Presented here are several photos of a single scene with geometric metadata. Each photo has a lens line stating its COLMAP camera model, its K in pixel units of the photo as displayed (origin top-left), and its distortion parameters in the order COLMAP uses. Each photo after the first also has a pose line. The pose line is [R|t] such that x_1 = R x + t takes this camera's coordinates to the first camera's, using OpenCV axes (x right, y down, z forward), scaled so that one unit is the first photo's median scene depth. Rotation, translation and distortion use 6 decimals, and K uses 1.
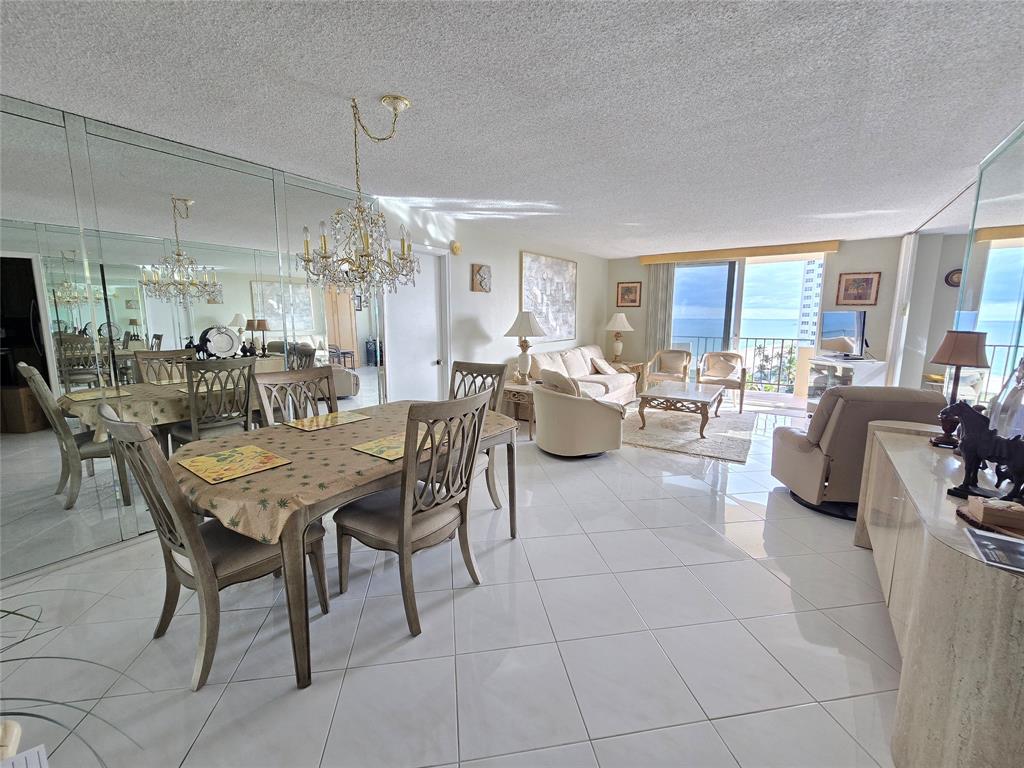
lens RADIAL K [[412.9, 0, 512.0], [0, 412.9, 384.0], [0, 0, 1]] dist [-0.012021, 0.000019]
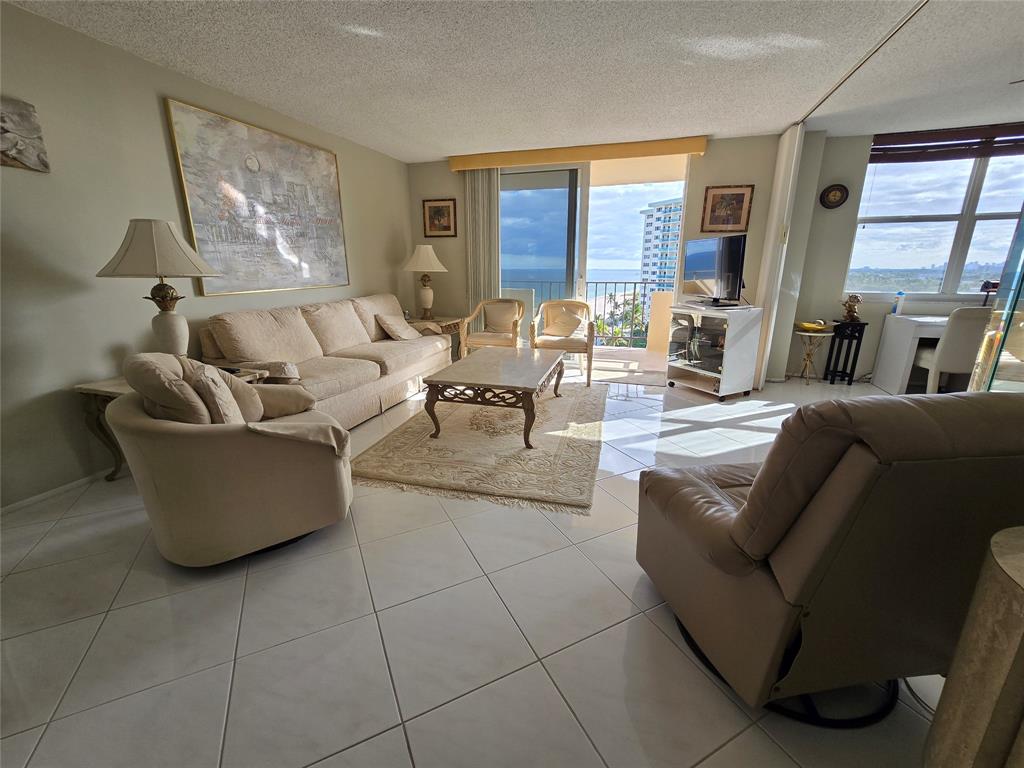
lens RADIAL K [[412.9, 0, 512.0], [0, 412.9, 384.0], [0, 0, 1]] dist [-0.012021, 0.000019]
pose [[0.951611, -0.083745, 0.295675, 0.214900], [0.049550, 0.991376, 0.121318, -0.026408], [-0.303285, -0.100796, 0.947554, 0.356765]]
